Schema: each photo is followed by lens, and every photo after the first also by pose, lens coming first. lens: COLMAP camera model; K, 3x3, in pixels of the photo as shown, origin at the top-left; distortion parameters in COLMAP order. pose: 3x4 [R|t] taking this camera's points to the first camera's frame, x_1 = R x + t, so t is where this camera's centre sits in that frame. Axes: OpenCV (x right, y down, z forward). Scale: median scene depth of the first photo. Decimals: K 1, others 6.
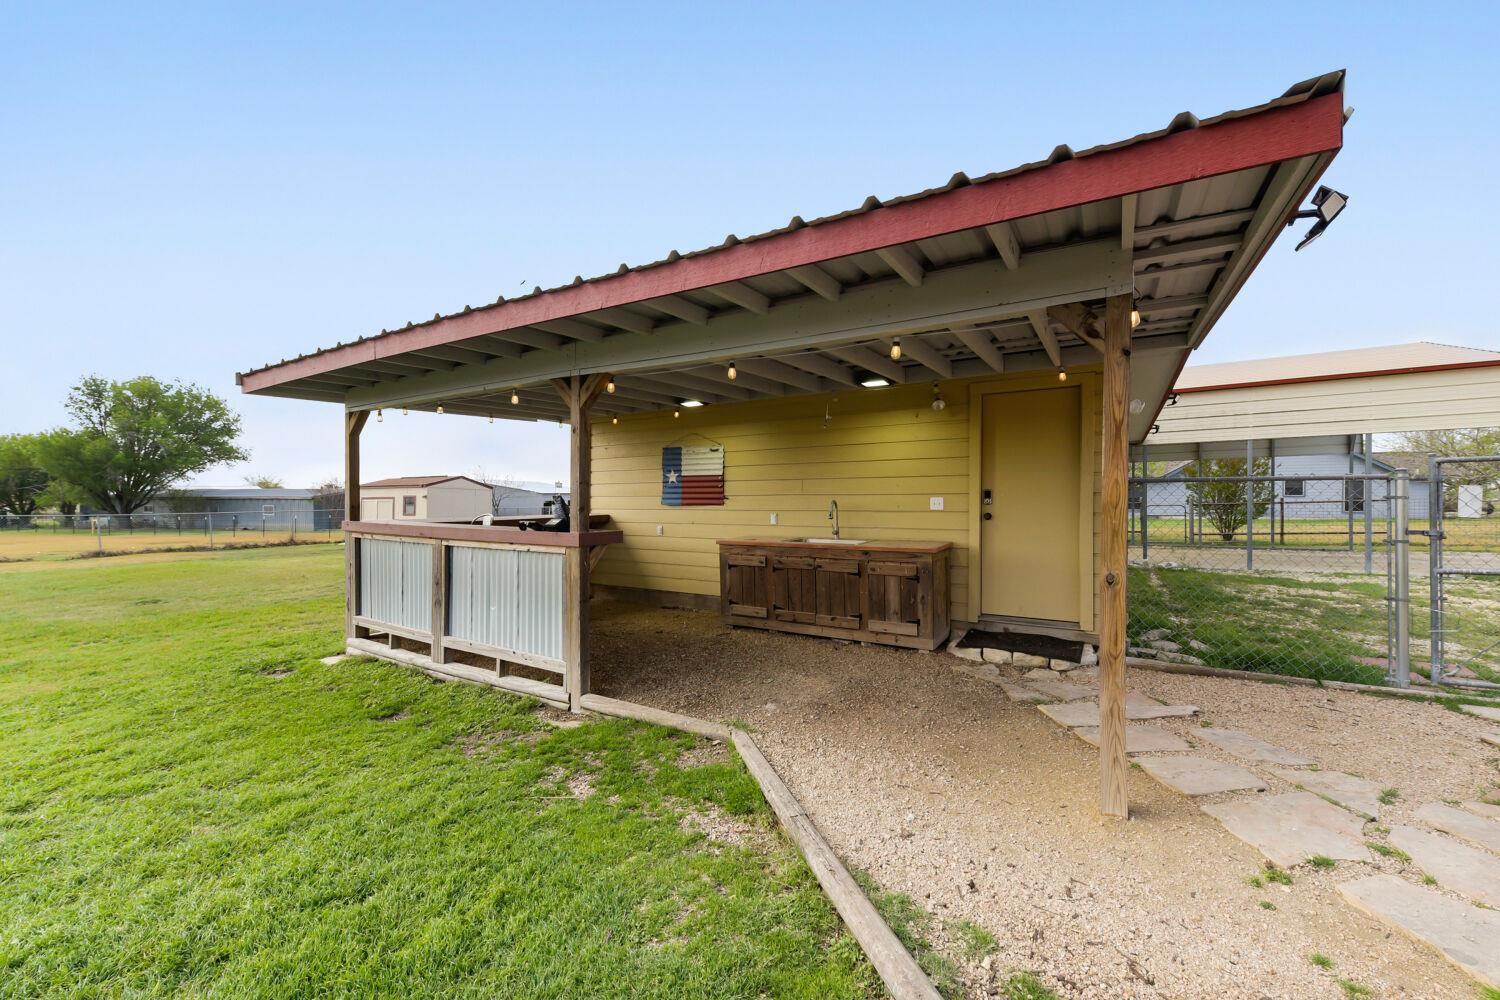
lens RADIAL K [[609.5, 0, 750.0], [0, 609.5, 500.0], [0, 0, 1]] dist [0.041768, -0.000016]
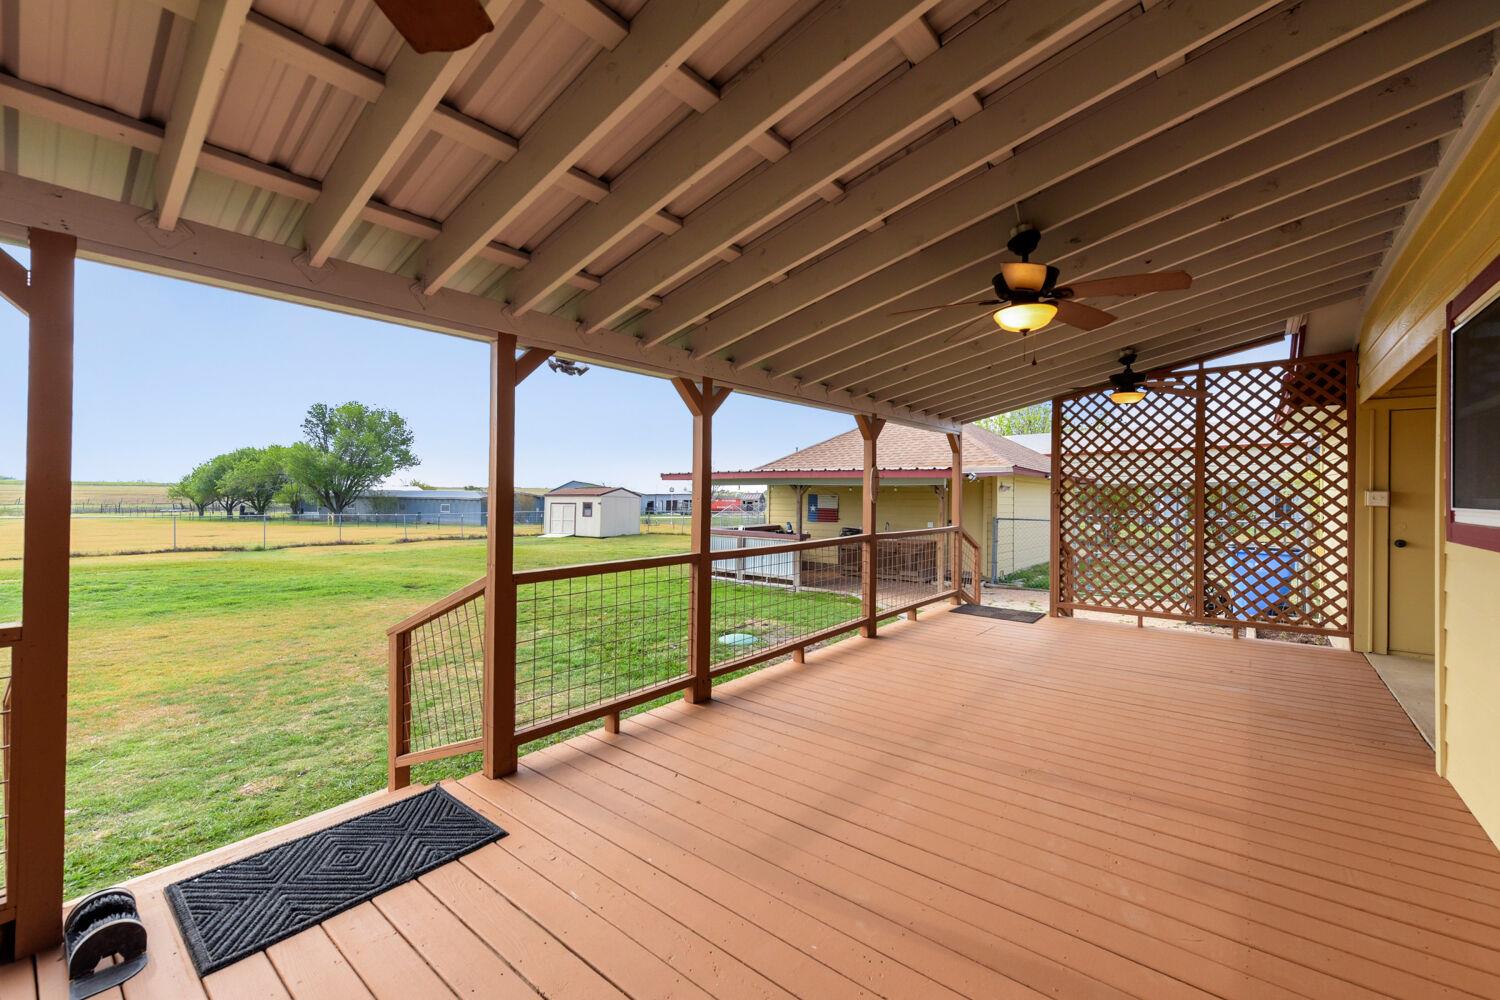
lens RADIAL K [[609.5, 0, 750.0], [0, 609.5, 500.0], [0, 0, 1]] dist [0.041768, -0.000016]
pose [[0.990415, 0.007188, -0.137938, -0.013085], [-0.006891, 0.999973, 0.002629, -0.017760], [0.137953, -0.001654, 0.990437, -0.283580]]
